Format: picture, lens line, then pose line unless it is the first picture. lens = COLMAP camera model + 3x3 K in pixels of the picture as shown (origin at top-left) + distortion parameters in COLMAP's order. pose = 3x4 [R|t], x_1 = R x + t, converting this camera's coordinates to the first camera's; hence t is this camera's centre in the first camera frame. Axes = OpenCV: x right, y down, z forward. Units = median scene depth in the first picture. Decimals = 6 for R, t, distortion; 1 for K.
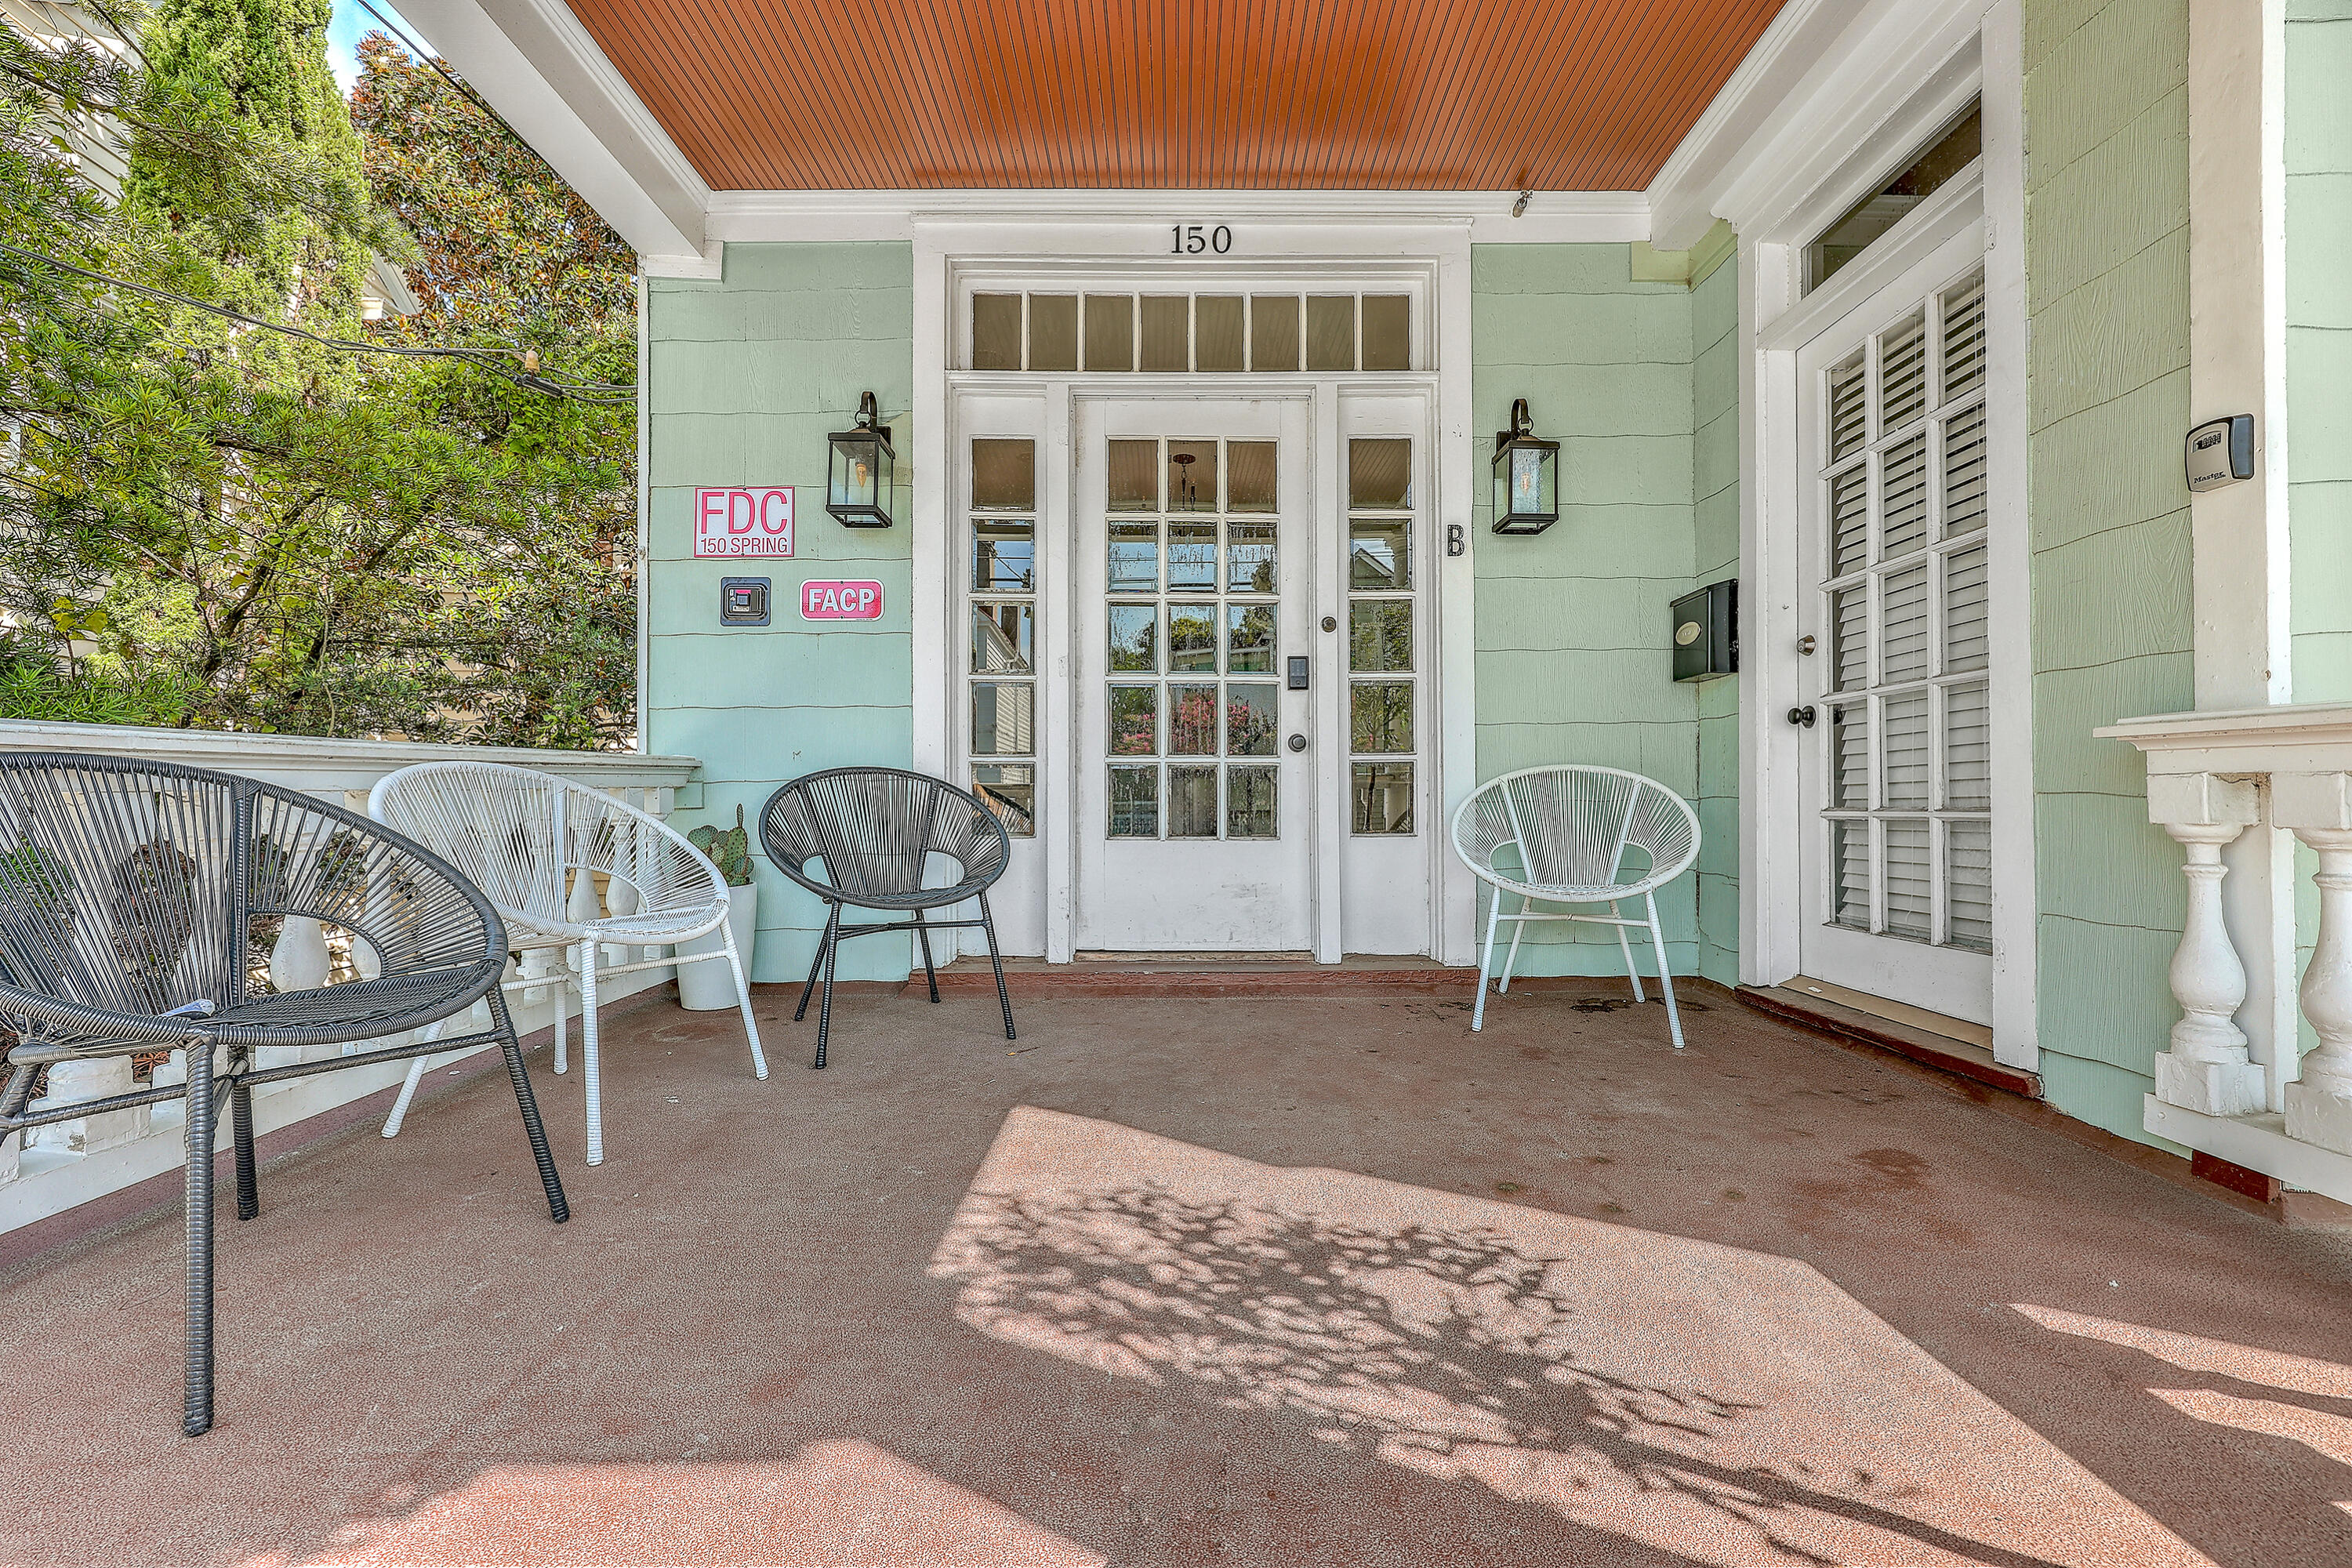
lens RADIAL K [[929.0, 0, 1192.1], [0, 929.0, 775.5], [0, 0, 1]] dist [0.001840, 0.000124]
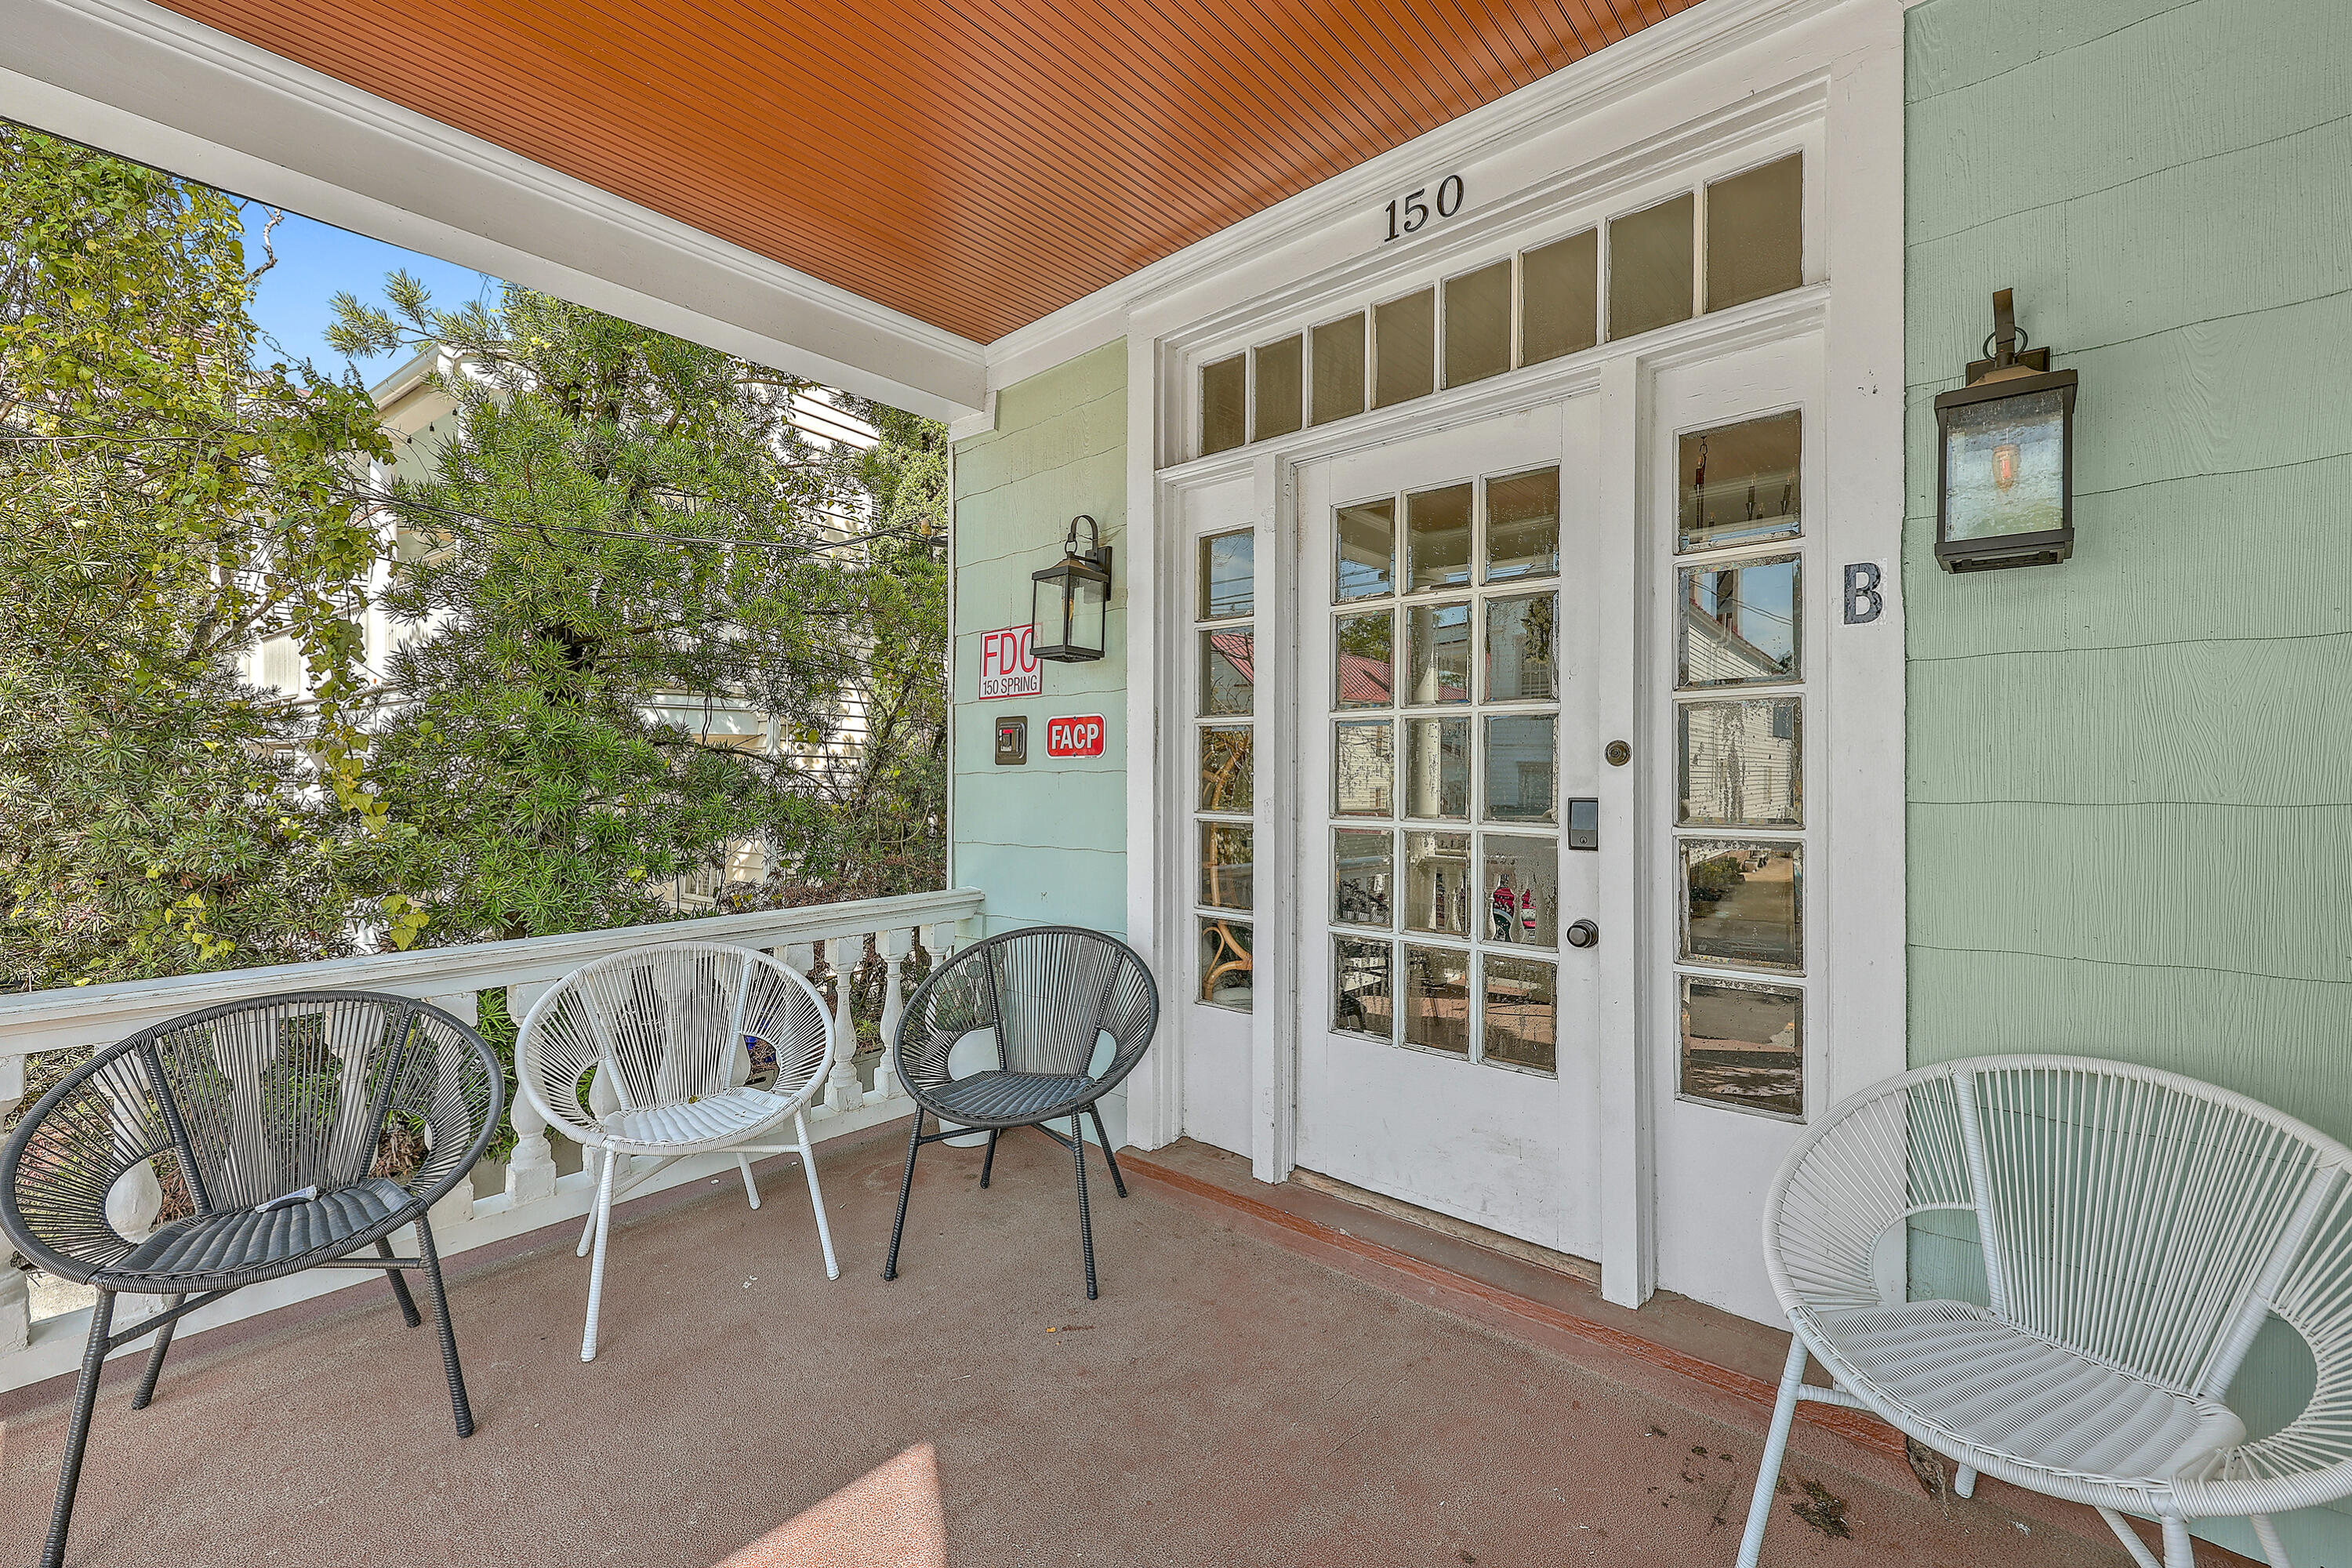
lens RADIAL K [[972.2, 0, 1178.4], [0, 972.2, 774.4], [0, 0, 1]] dist [0.000026, 0.000033]
pose [[0.748366, -0.000930, -0.663286, 0.349106], [0.007335, 0.999949, 0.006874, -0.151619], [0.663246, -0.010010, 0.748335, 0.316723]]
